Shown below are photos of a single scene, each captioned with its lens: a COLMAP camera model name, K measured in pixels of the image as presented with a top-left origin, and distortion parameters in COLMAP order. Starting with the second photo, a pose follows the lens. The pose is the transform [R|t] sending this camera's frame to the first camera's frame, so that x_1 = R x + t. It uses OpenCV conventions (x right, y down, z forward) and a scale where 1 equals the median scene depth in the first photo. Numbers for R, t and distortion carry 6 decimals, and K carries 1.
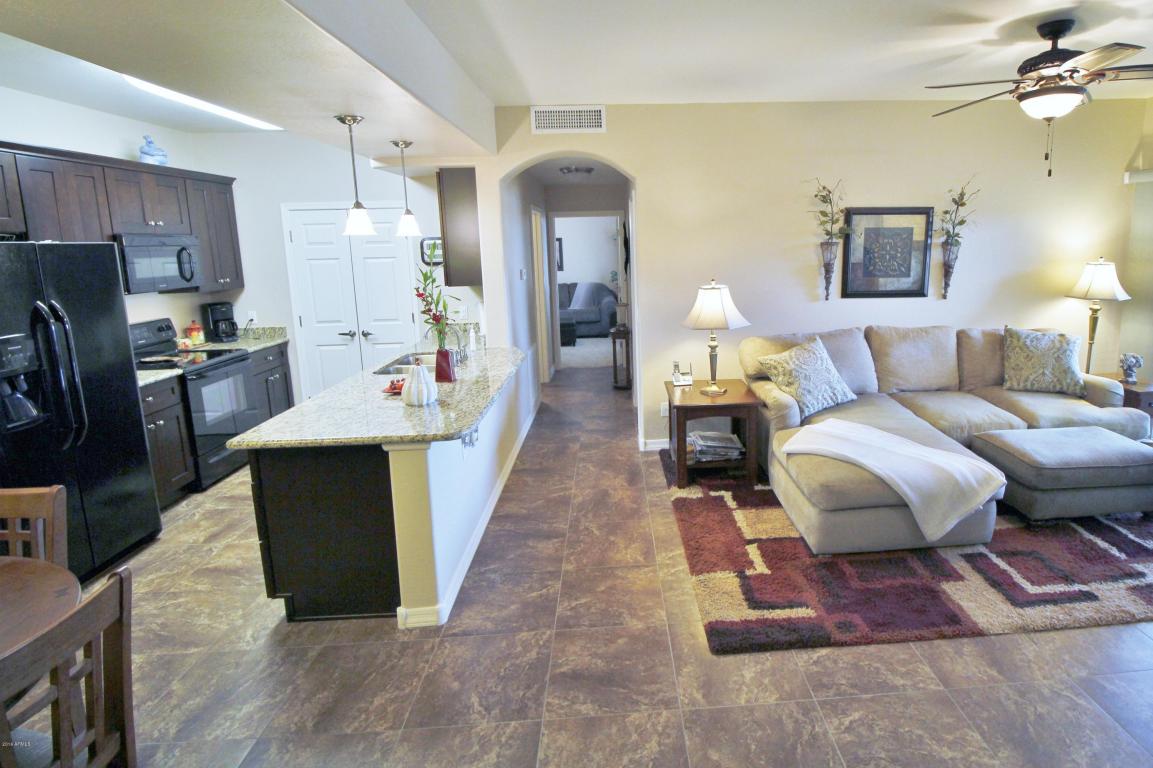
lens RADIAL K [[597.5, 0, 656.3], [0, 597.5, 340.7], [0, 0, 1]] dist [0.000694, -0.014486]
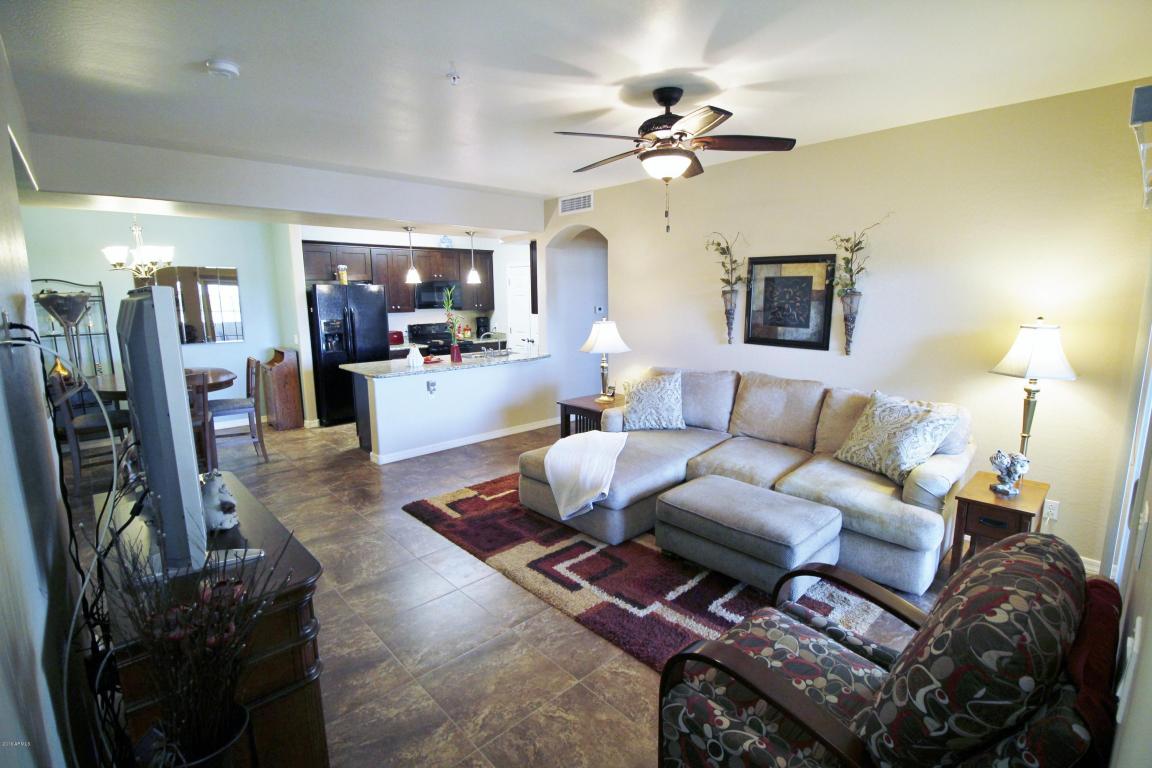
lens RADIAL K [[536.6, 0, 576.0], [0, 536.6, 384.0], [0, 0, 1]] dist [0.000176, -0.000117]
pose [[0.624996, 0.149231, -0.766231, 0.920101], [-0.134084, 0.987492, 0.082955, -0.041335], [0.769026, 0.050893, 0.637188, 0.177287]]
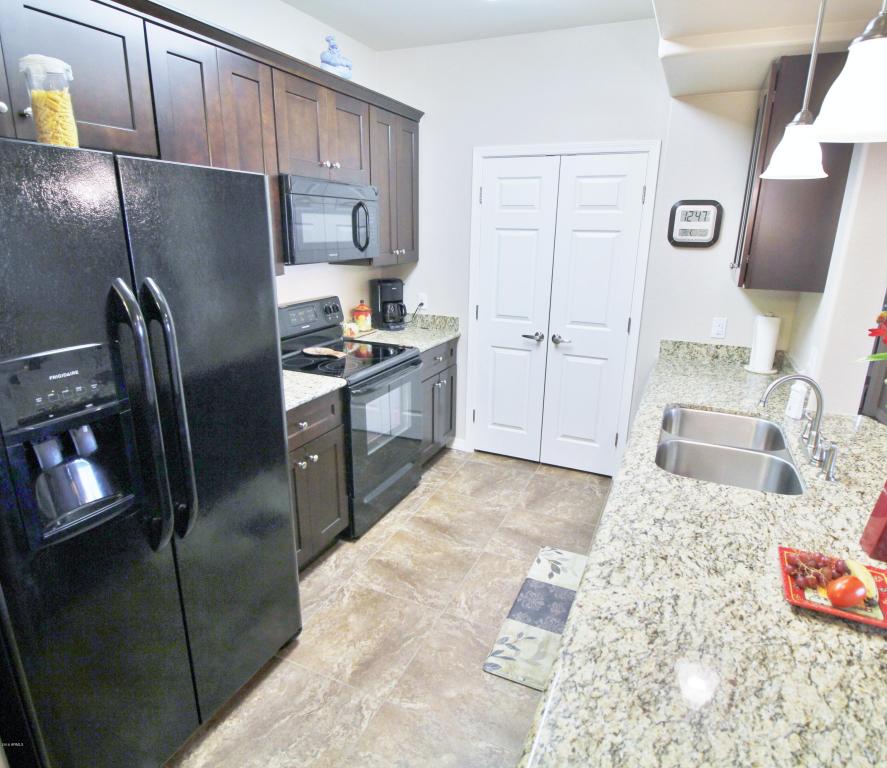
lens RADIAL K [[544.7, 0, 461.6], [0, 544.7, 387.8], [0, 0, 1]] dist [0.000796, 0.000243]
pose [[0.887826, 0.167444, -0.428633, -0.362843], [-0.112285, 0.982123, 0.151087, -0.049095], [0.446269, -0.086010, 0.890756, 0.442609]]
